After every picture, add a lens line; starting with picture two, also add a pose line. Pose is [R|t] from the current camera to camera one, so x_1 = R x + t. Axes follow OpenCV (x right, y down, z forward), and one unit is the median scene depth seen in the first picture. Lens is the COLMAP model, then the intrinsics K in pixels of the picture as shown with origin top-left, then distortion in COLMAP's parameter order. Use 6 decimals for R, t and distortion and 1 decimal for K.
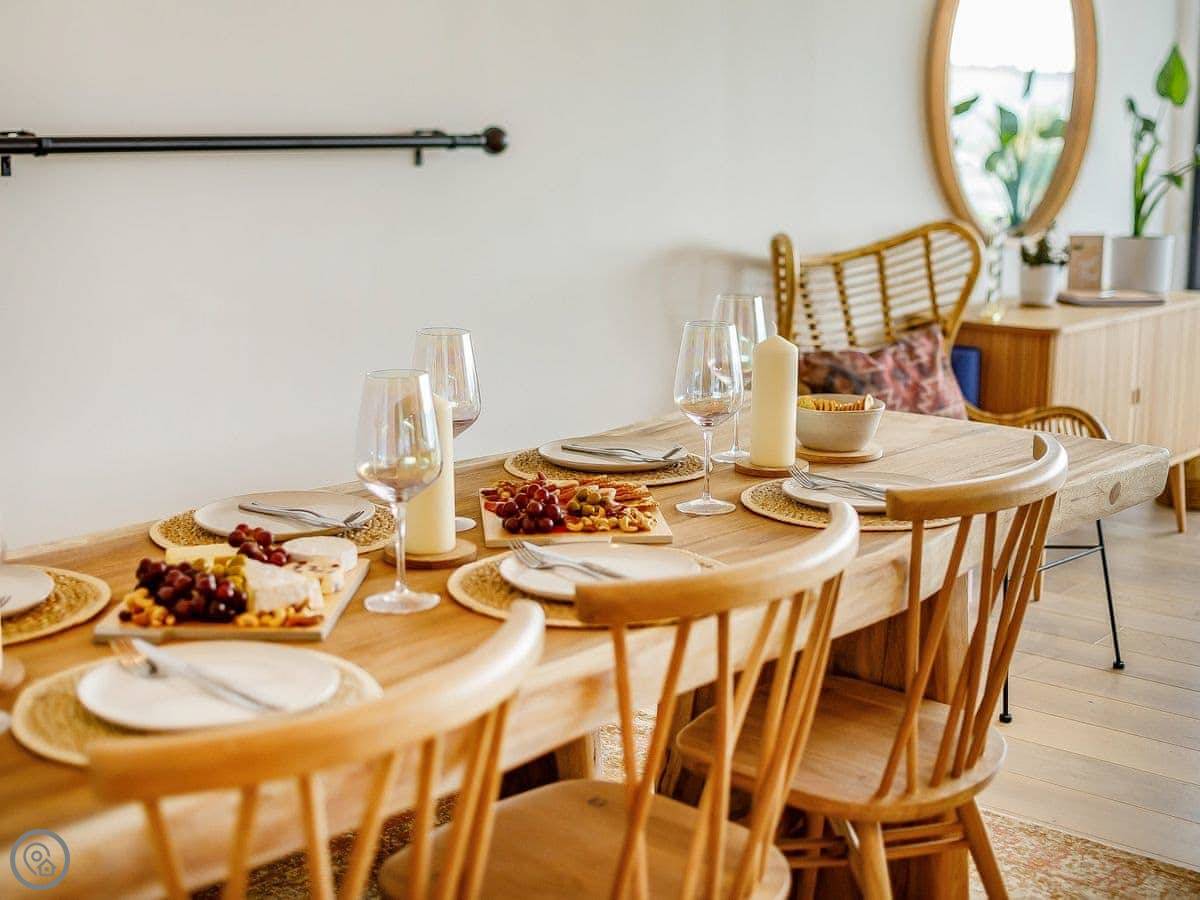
lens RADIAL K [[1762.2, 0, 606.9], [0, 1762.2, 449.6], [0, 0, 1]] dist [-0.068531, 0.000000]
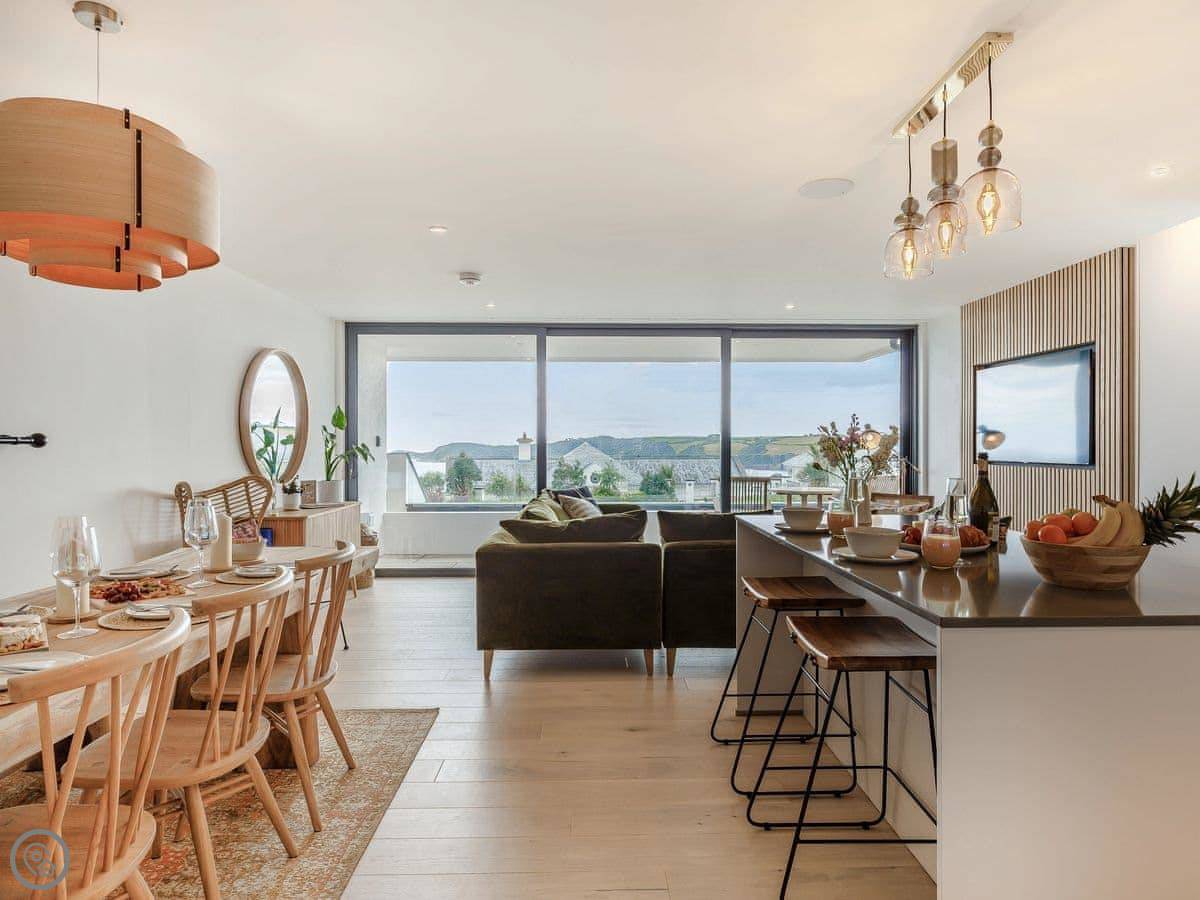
lens RADIAL K [[735.0, 0, 612.5], [0, 735.0, 447.9], [0, 0, 1]] dist [0.013100, -0.009622]
pose [[0.756318, -0.016028, 0.654008, -0.094610], [0.135192, 0.981950, -0.132275, 0.031996], [-0.640083, 0.188459, 0.744834, -0.069224]]
